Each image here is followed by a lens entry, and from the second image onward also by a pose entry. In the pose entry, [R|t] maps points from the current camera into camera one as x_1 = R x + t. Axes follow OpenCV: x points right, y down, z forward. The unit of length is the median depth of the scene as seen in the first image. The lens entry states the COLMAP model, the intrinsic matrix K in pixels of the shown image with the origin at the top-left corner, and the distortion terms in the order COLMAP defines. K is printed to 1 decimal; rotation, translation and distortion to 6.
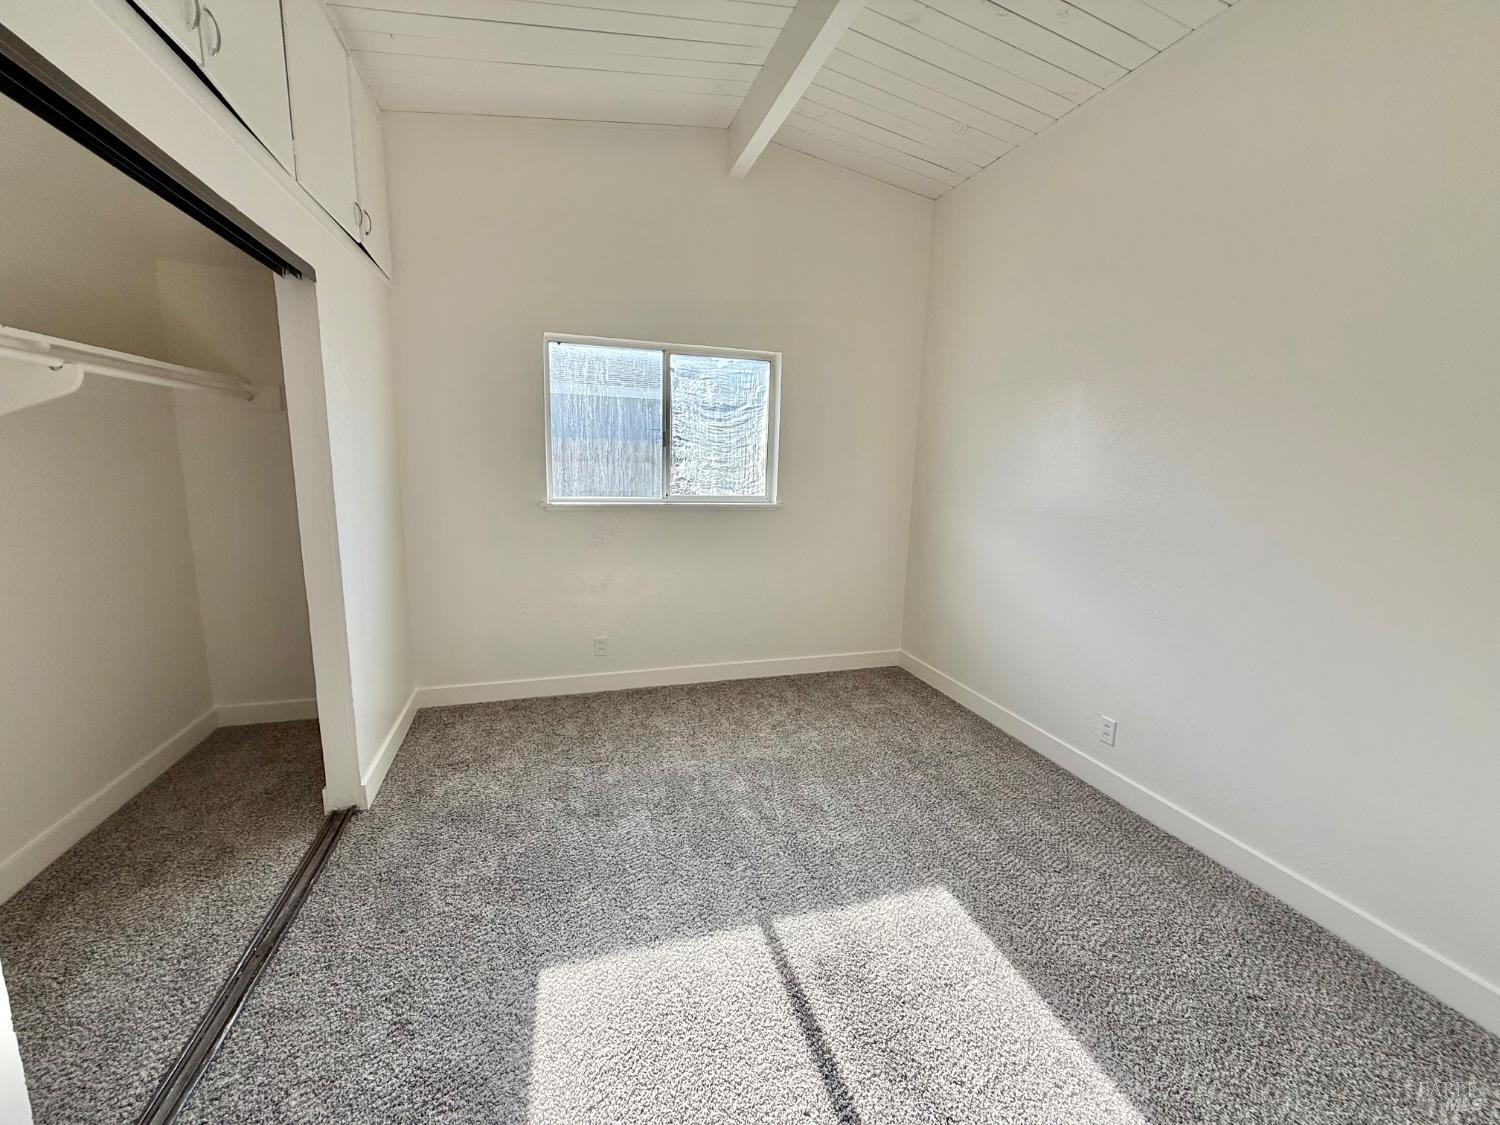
lens RADIAL K [[595.9, 0, 749.7], [0, 595.9, 562.0], [0, 0, 1]] dist [-0.001380, -0.000519]
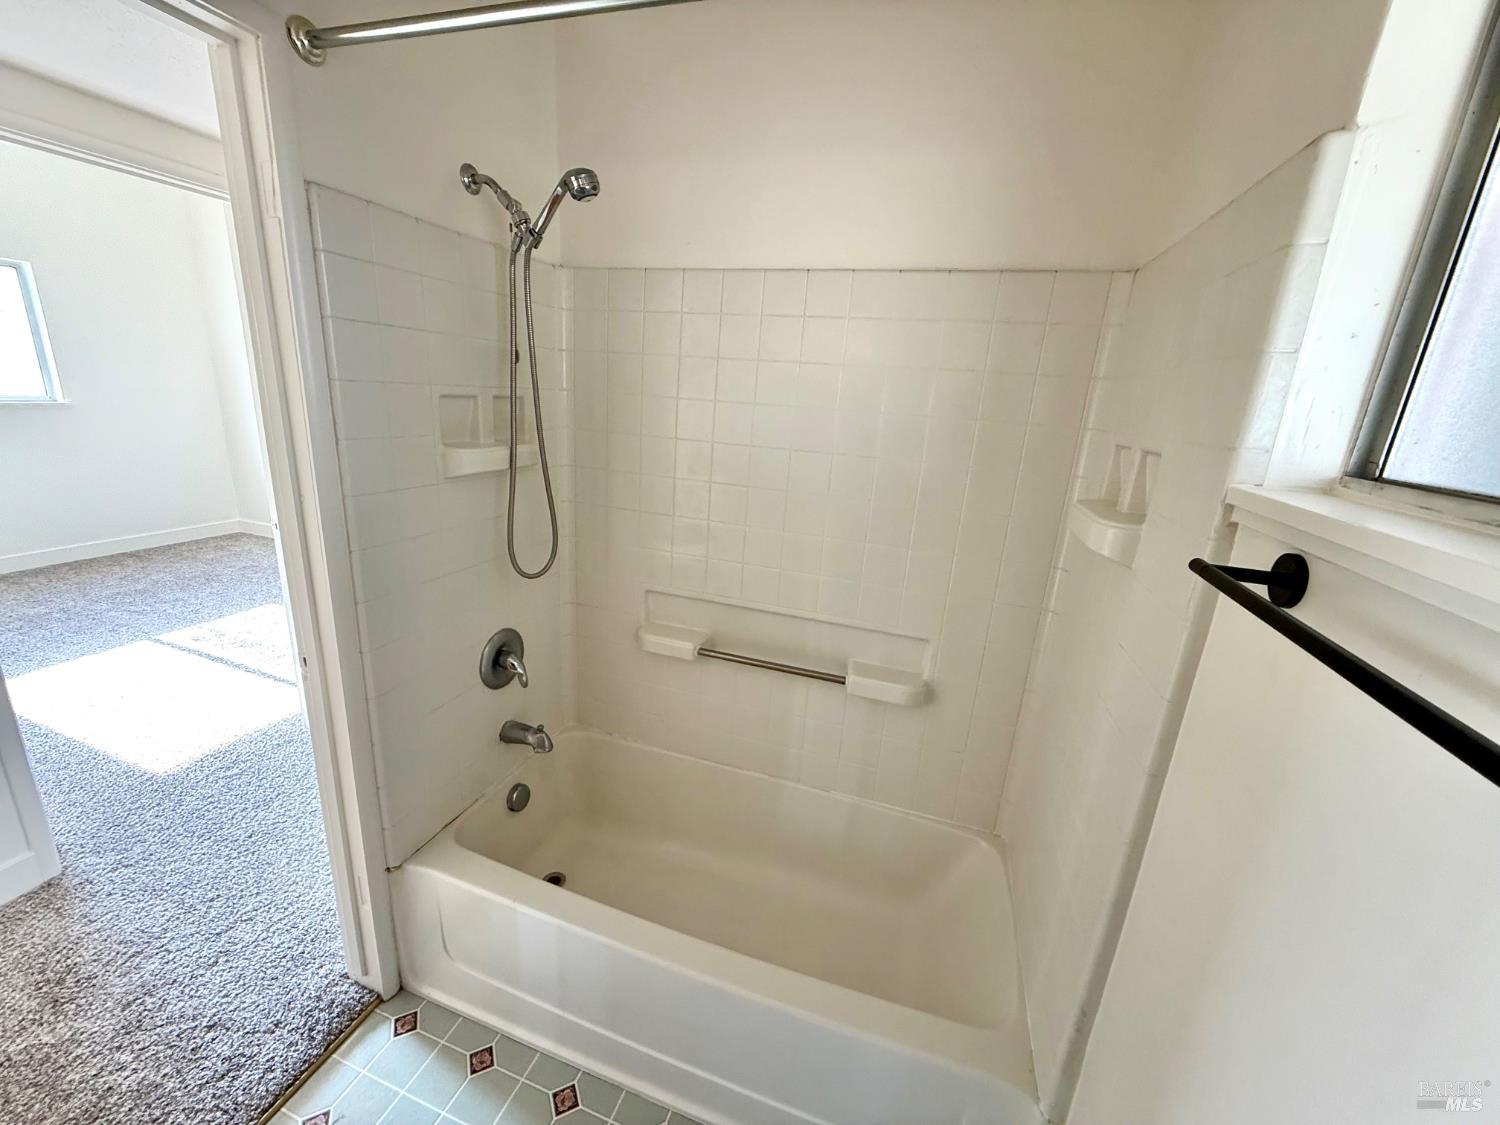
lens RADIAL K [[595.9, 0, 742.0], [0, 595.9, 562.6], [0, 0, 1]] dist [-0.001380, -0.000519]
pose [[0.608075, -0.215535, 0.764061, -0.135495], [0.104210, 0.975783, 0.192324, 0.150205], [-0.787010, -0.037324, 0.615810, -0.962470]]
